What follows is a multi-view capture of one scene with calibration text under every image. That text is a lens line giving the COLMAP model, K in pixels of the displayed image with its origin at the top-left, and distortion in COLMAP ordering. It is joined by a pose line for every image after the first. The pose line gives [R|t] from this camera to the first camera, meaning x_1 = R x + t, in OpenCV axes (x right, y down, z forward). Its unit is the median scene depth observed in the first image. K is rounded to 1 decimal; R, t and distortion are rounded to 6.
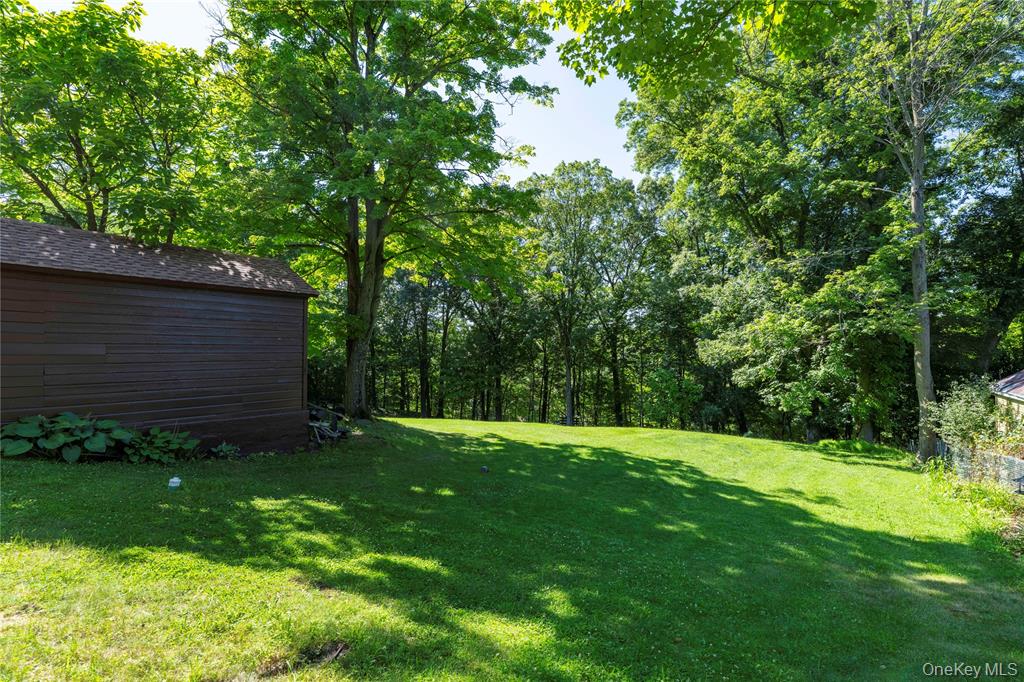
lens RADIAL K [[454.3, 0, 512.0], [0, 454.3, 341.0], [0, 0, 1]] dist [-0.008992, 0.000495]
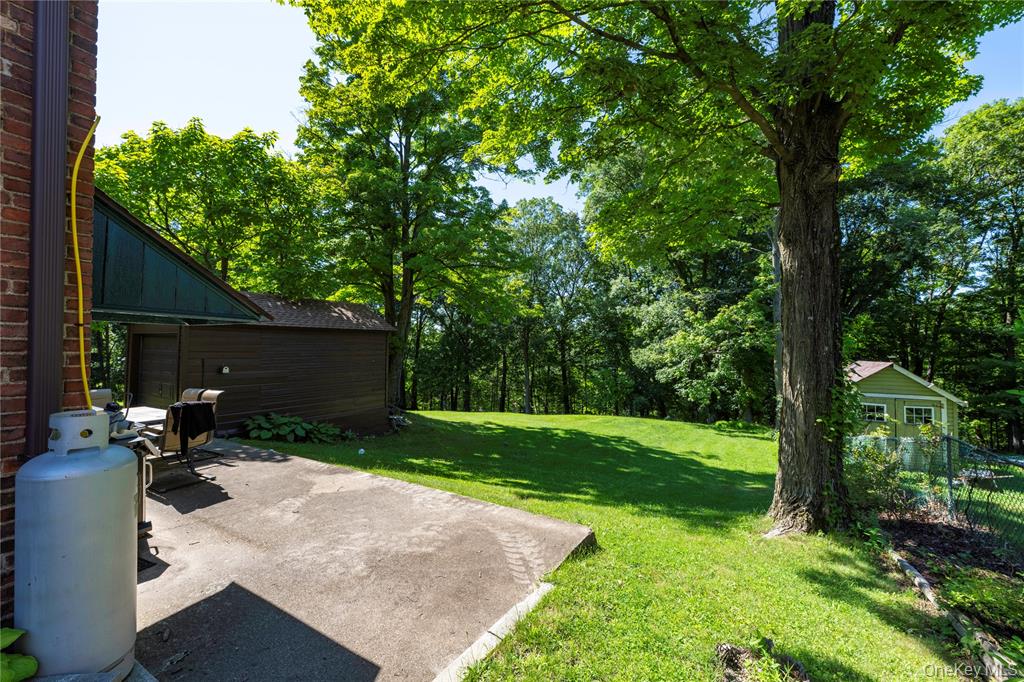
lens RADIAL K [[408.8, 0, 513.9], [0, 408.8, 339.2], [0, 0, 1]] dist [-0.002561, -0.000007]
pose [[0.992569, 0.002410, 0.121658, -0.106673], [-0.002630, 0.999995, 0.001646, -0.039879], [-0.121653, -0.001954, 0.992571, -0.201144]]
